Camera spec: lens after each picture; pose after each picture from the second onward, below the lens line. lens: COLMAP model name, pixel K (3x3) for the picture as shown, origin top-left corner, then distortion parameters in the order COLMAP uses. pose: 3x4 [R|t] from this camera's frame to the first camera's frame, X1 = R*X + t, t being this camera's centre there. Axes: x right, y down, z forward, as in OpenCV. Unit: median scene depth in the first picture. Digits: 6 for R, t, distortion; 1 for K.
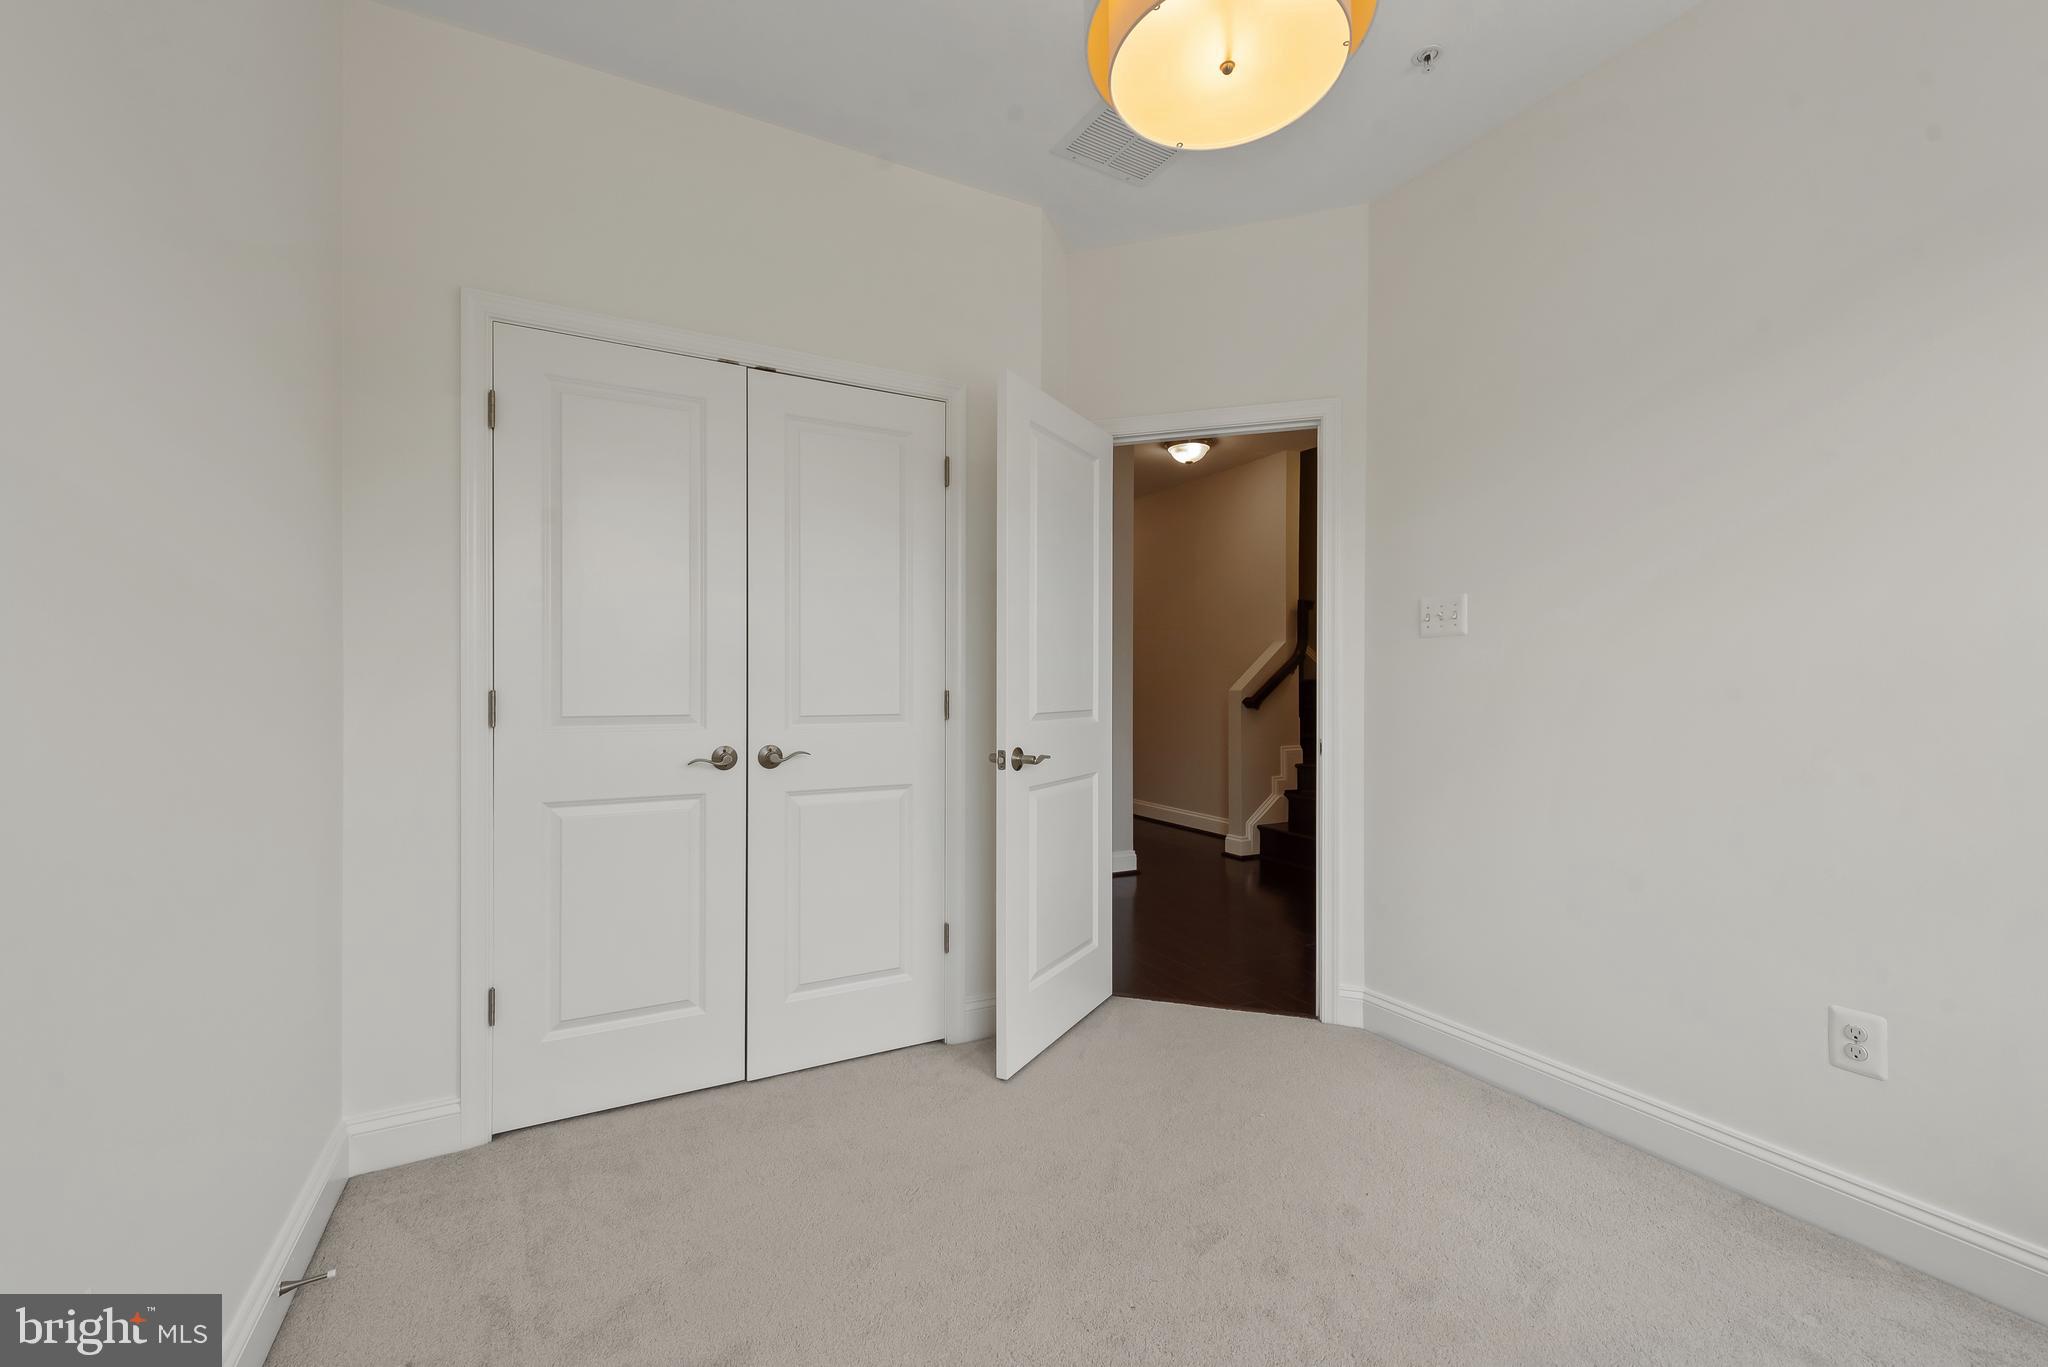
lens RADIAL K [[864.9, 0, 1034.8], [0, 864.9, 671.5], [0, 0, 1]] dist [-0.001840, -0.000158]
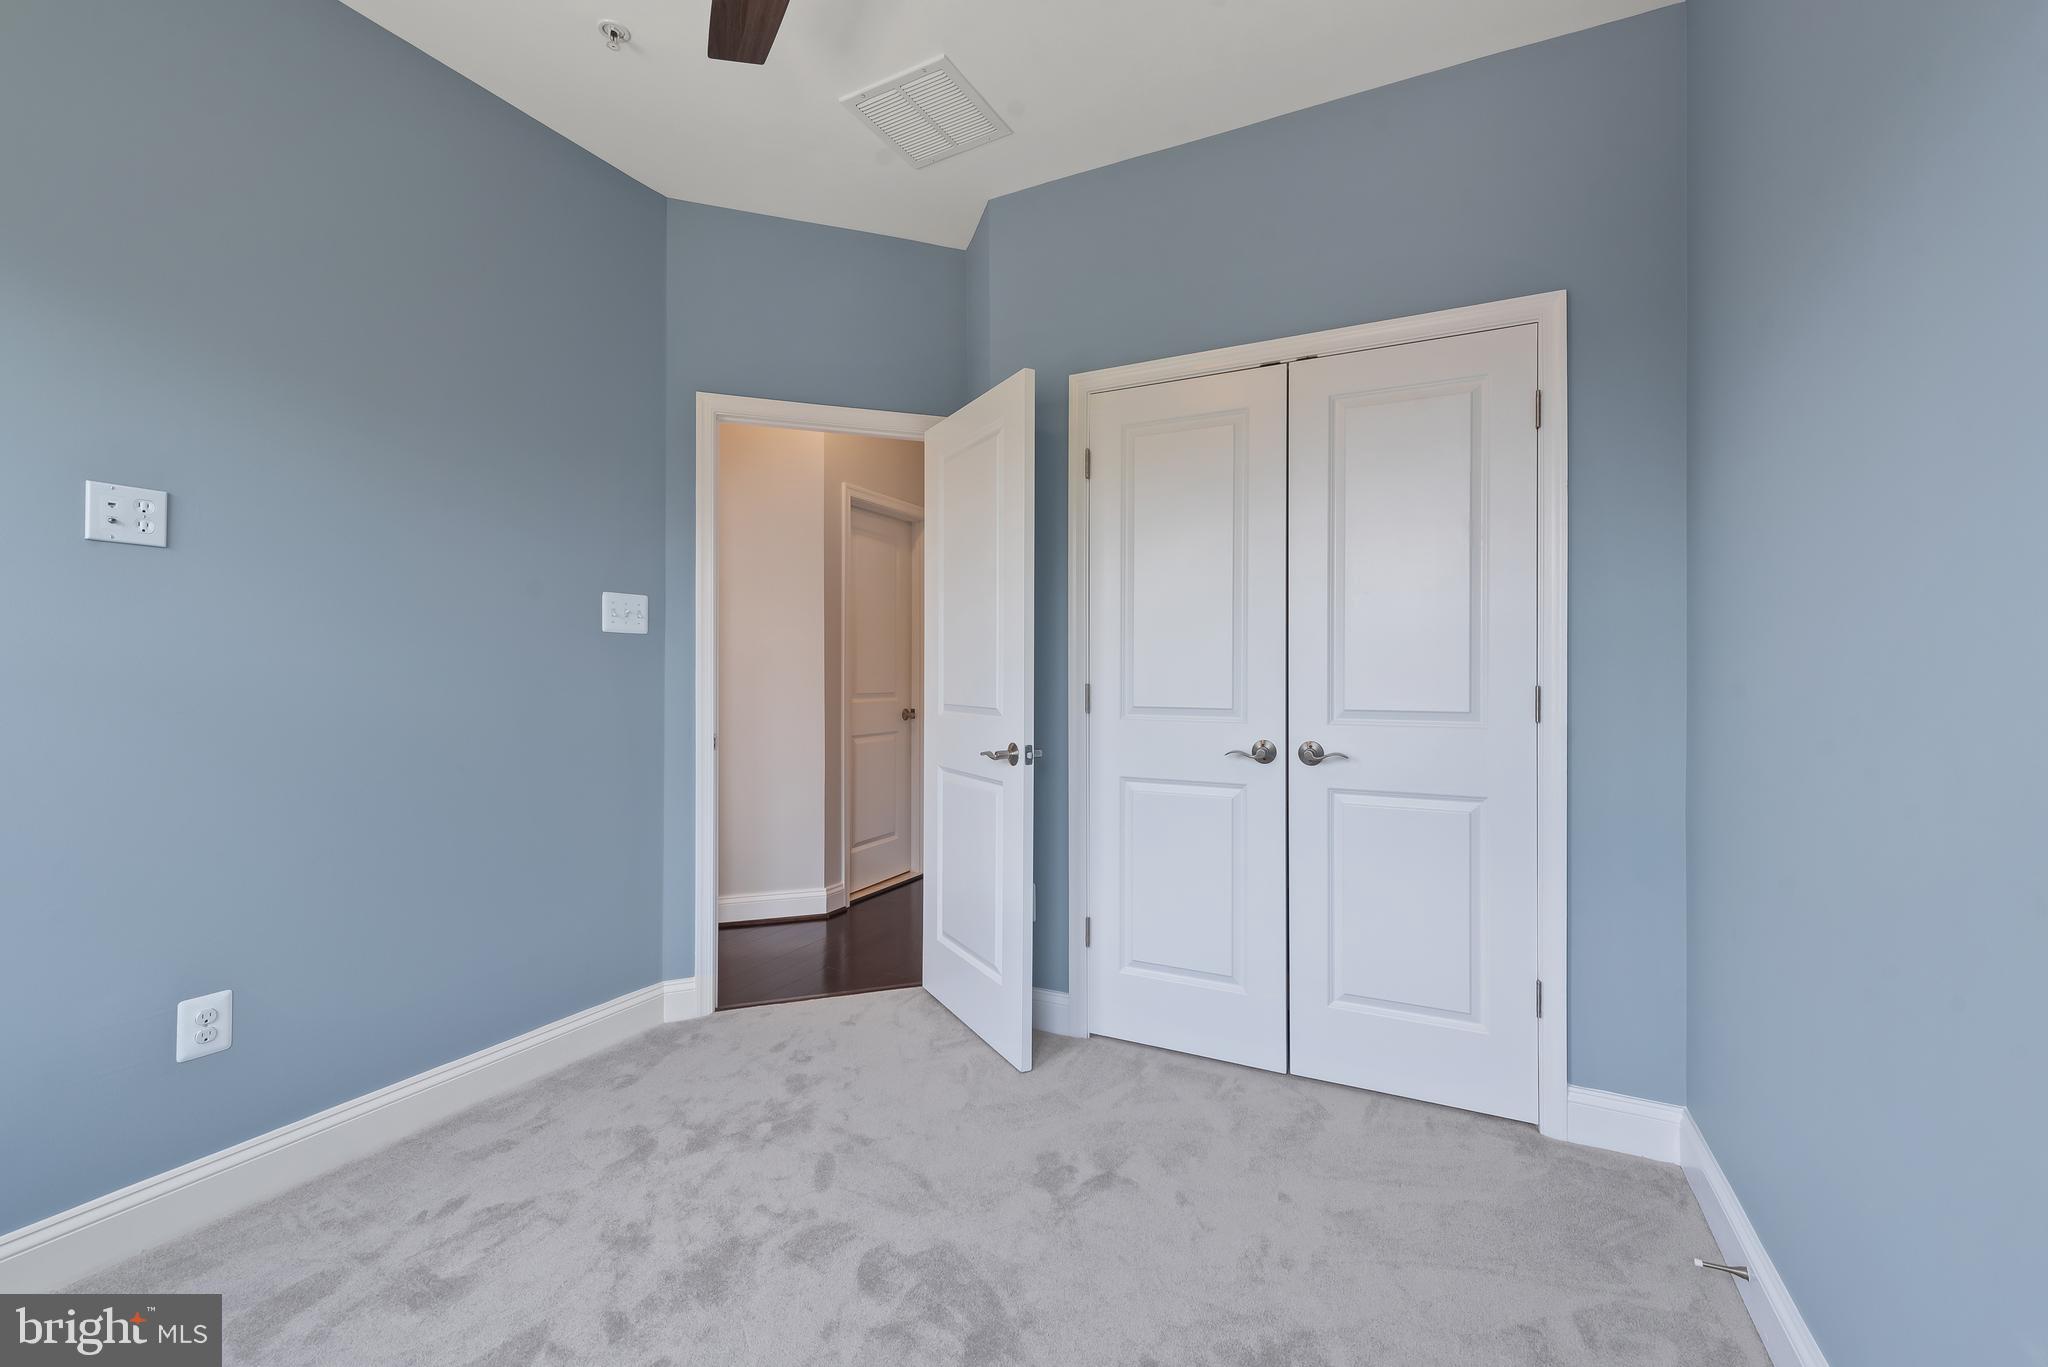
lens RADIAL K [[864.9, 0, 1026.1], [0, 864.9, 674.5], [0, 0, 1]] dist [-0.001840, -0.000158]
pose [[0.573045, -0.004093, -0.819514, 0.323074], [0.005467, 0.999984, -0.001172, 0.007995], [0.819506, -0.003808, 0.573058, 0.179484]]
